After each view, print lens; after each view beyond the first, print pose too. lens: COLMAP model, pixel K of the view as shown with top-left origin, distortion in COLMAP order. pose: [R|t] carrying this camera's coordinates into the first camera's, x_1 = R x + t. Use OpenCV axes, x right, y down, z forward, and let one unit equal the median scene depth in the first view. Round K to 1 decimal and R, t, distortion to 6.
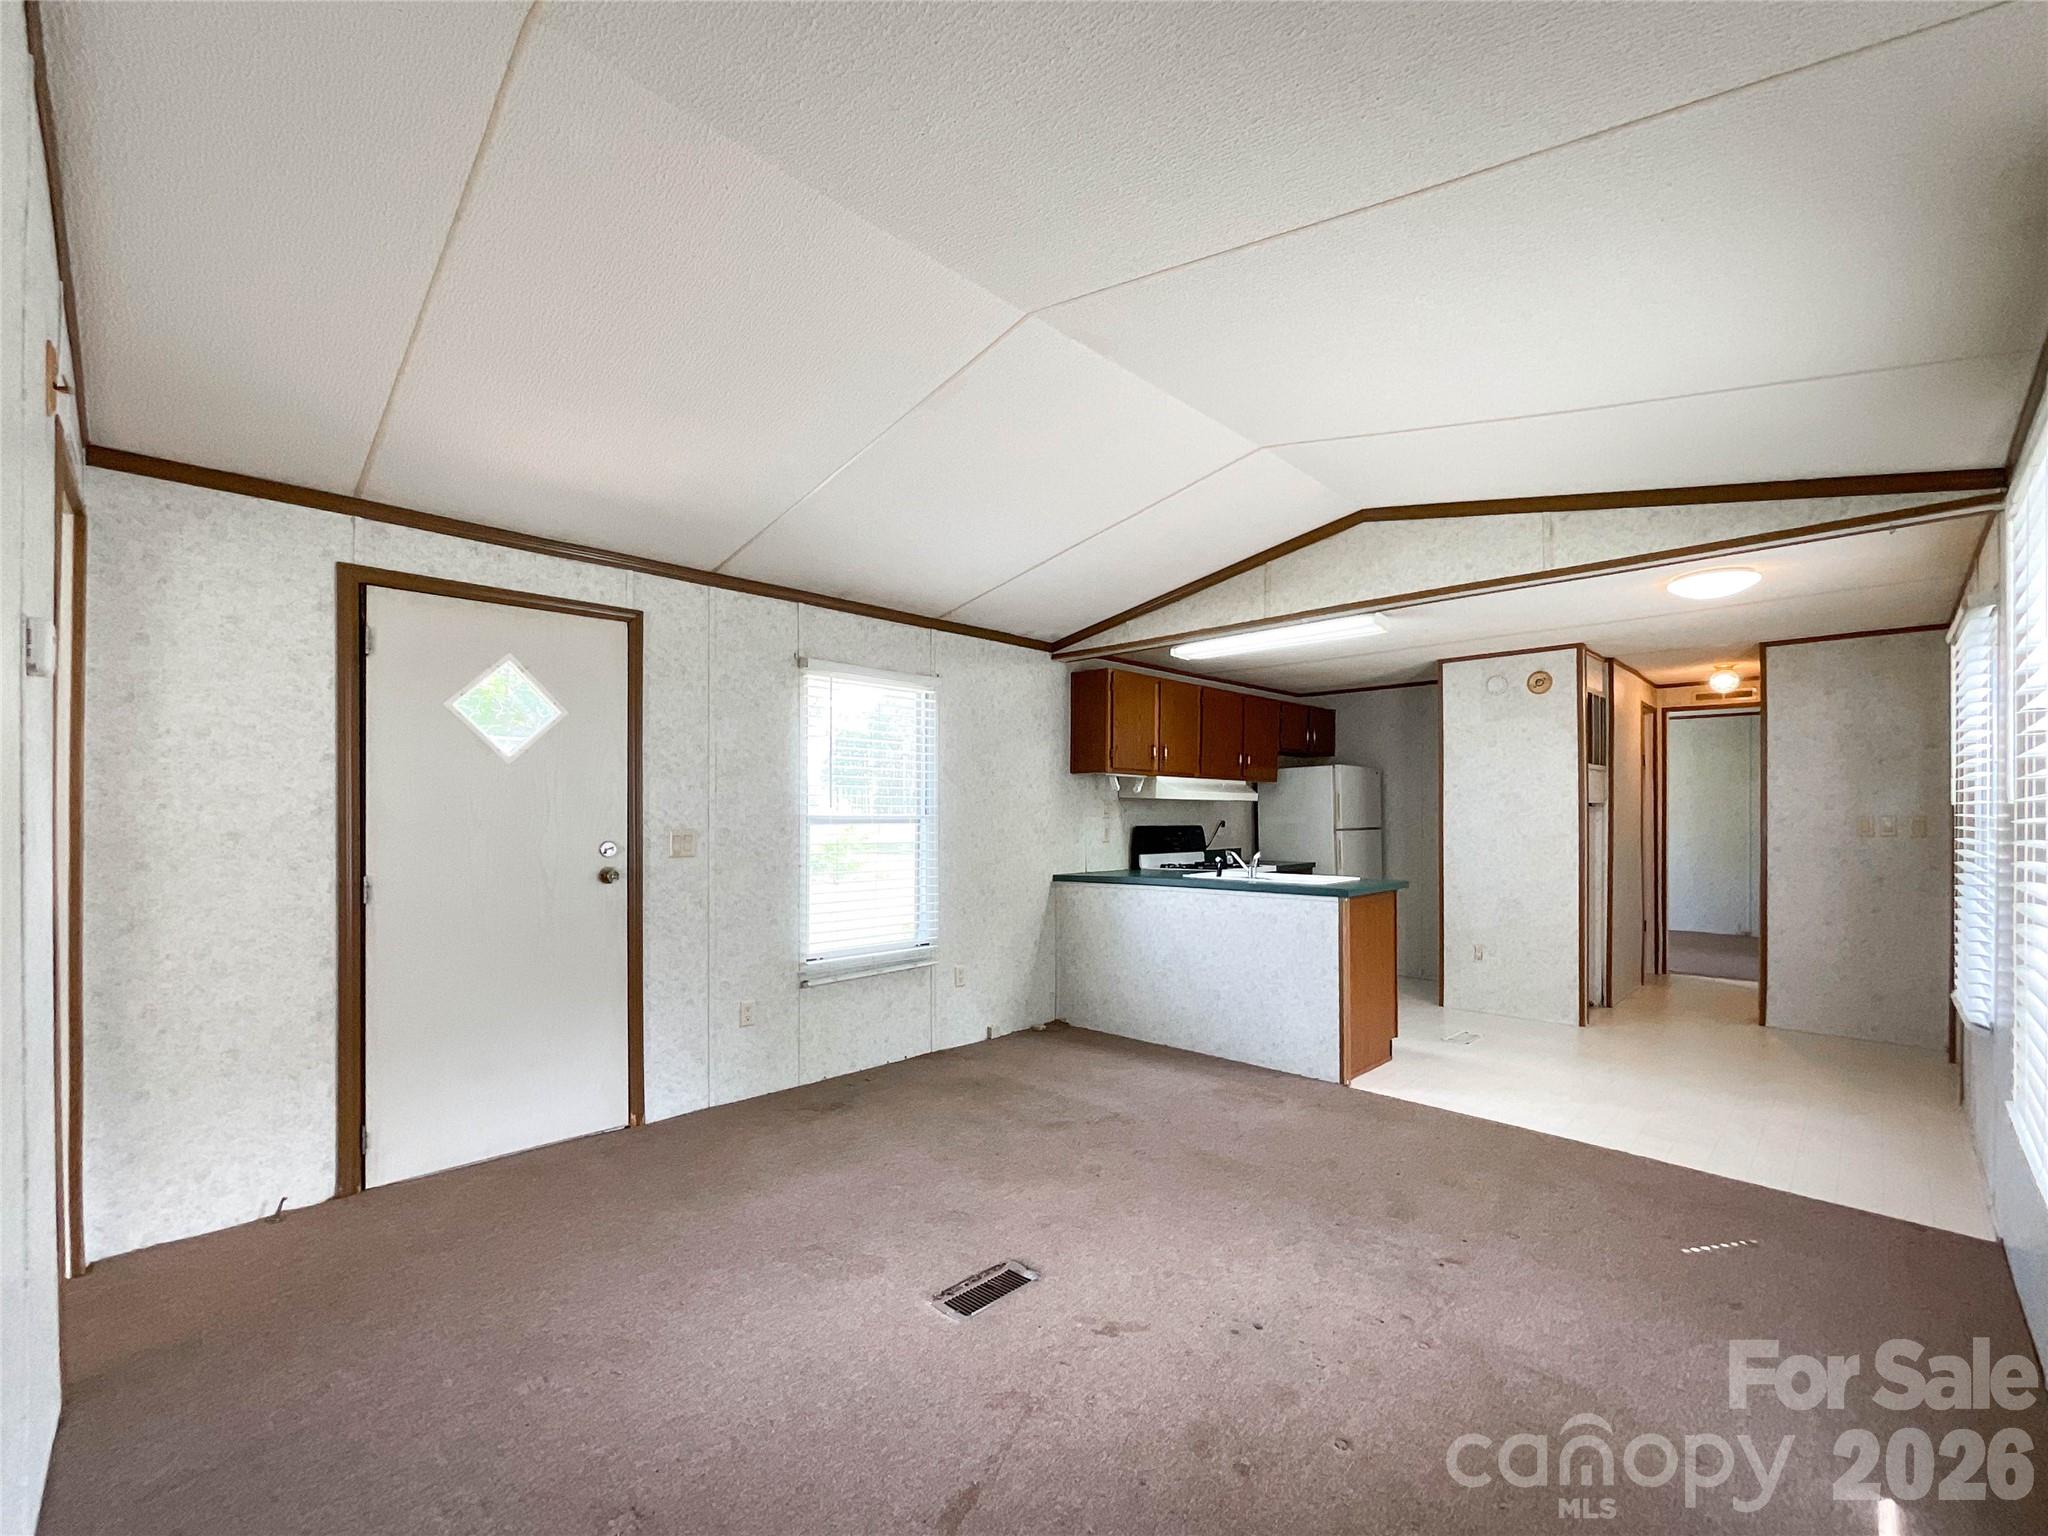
lens RADIAL K [[870.4, 0, 1042.8], [0, 870.4, 817.5], [0, 0, 1]] dist [-0.000969, 0.016145]
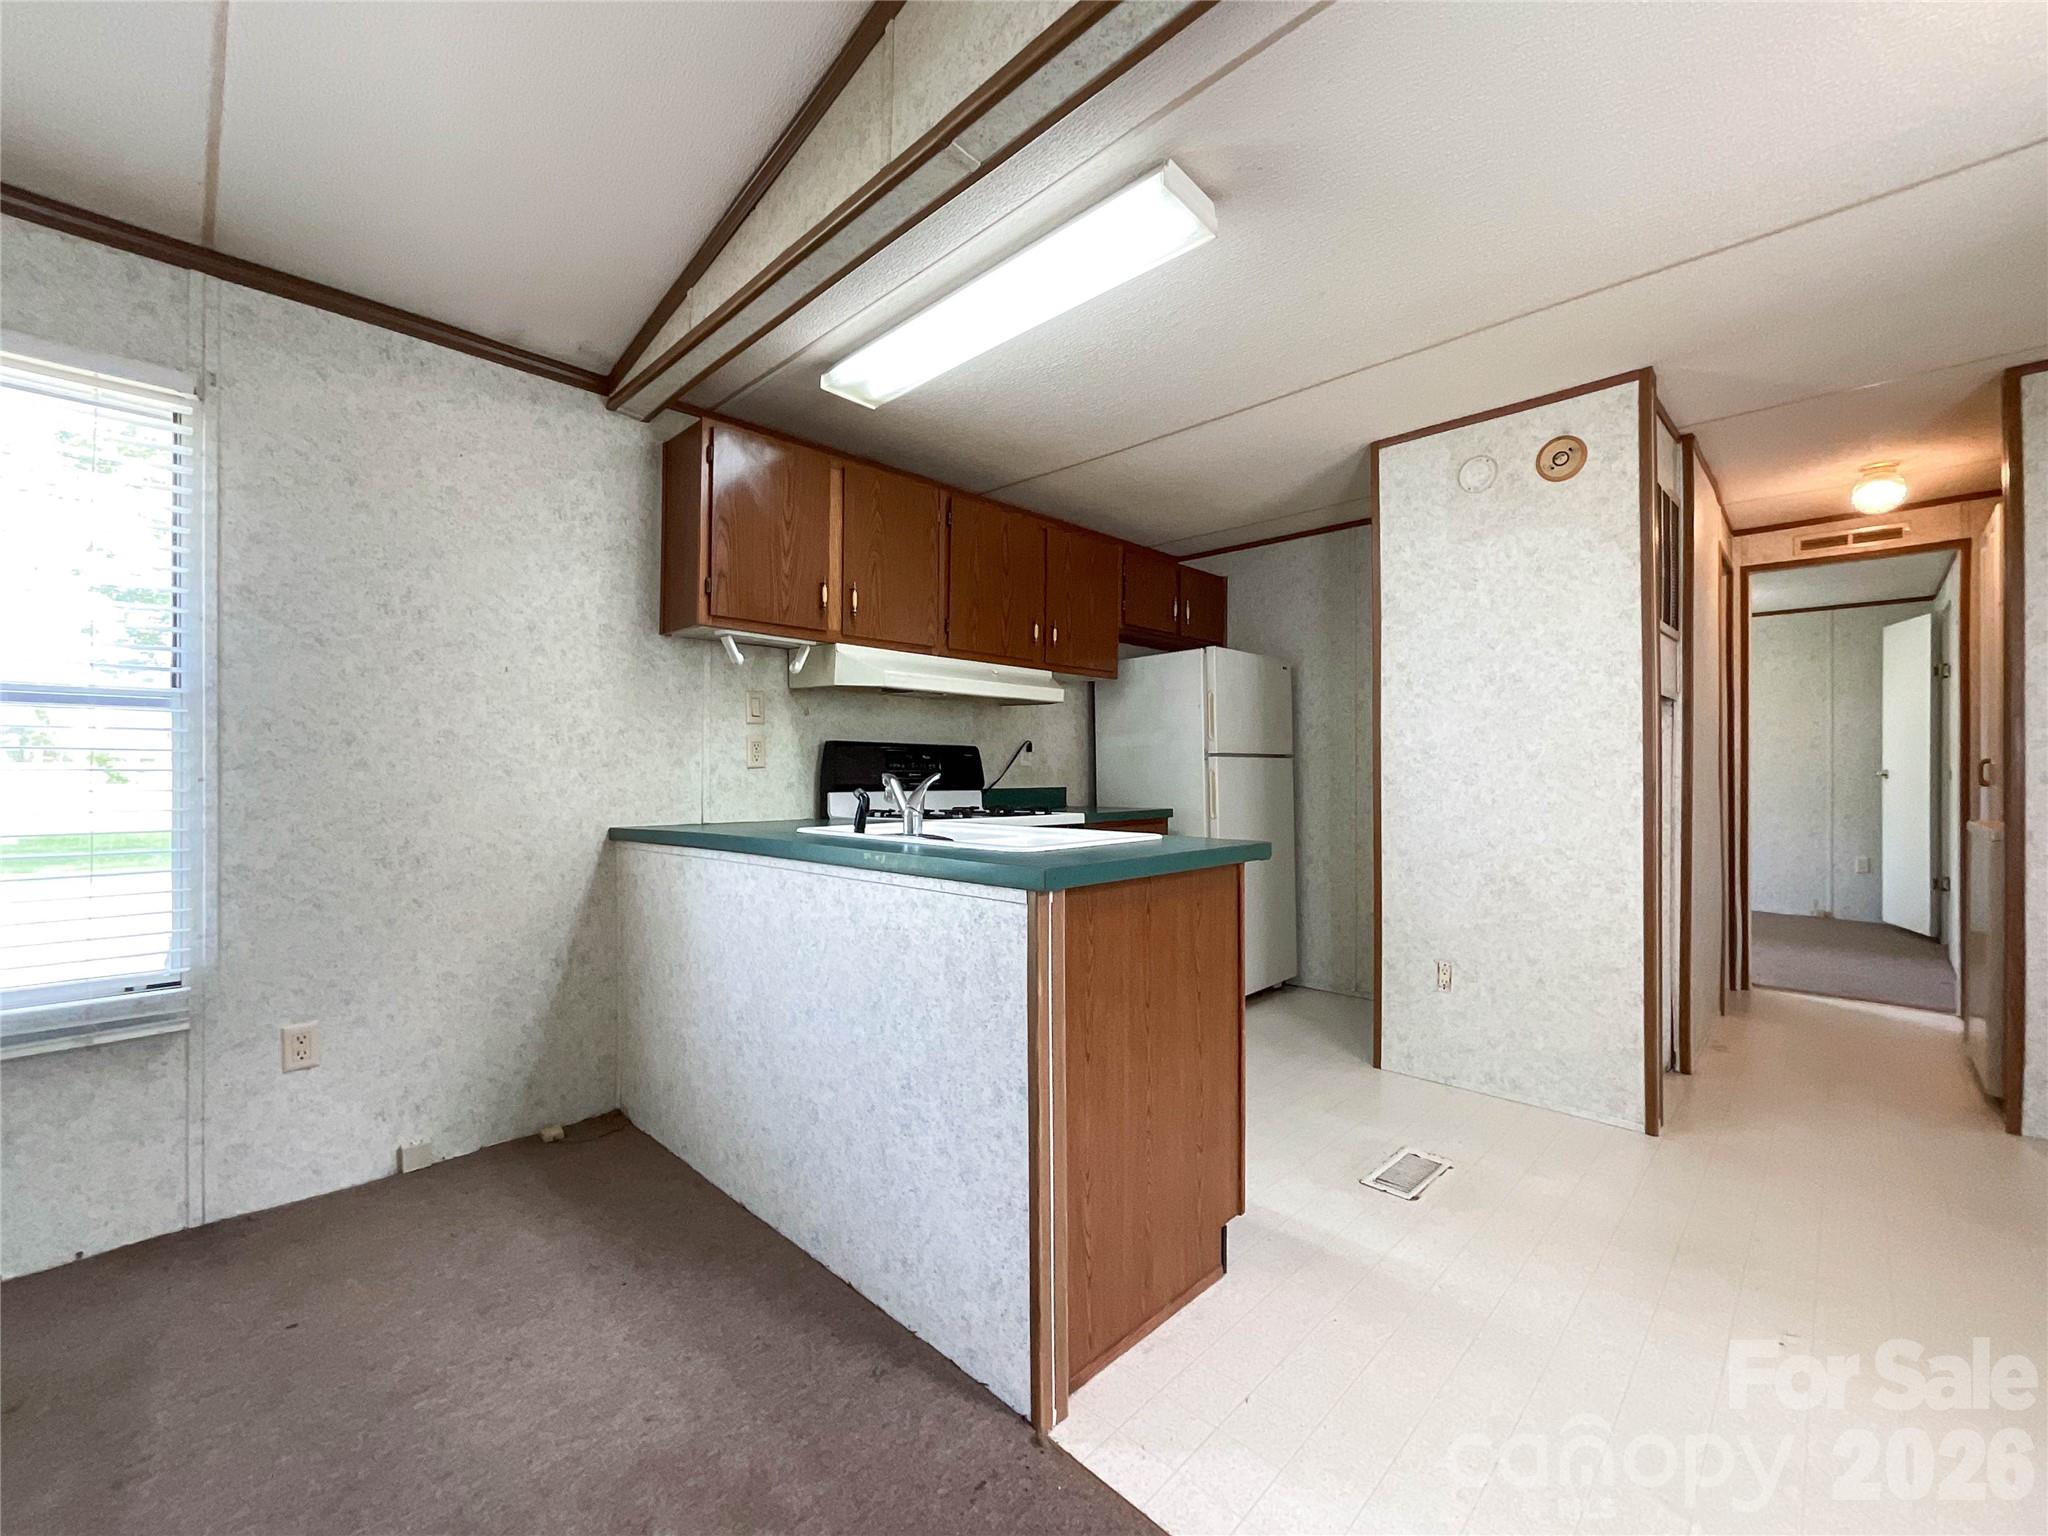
lens RADIAL K [[838.6, 0, 1024.0], [0, 838.6, 768.0], [0, 0, 1]] dist [0.005950, -0.000061]
pose [[0.999888, 0.003288, -0.014626, 0.254002], [-0.003411, 0.999959, -0.008370, 0.033202], [0.014598, 0.008419, 0.999858, 0.488091]]
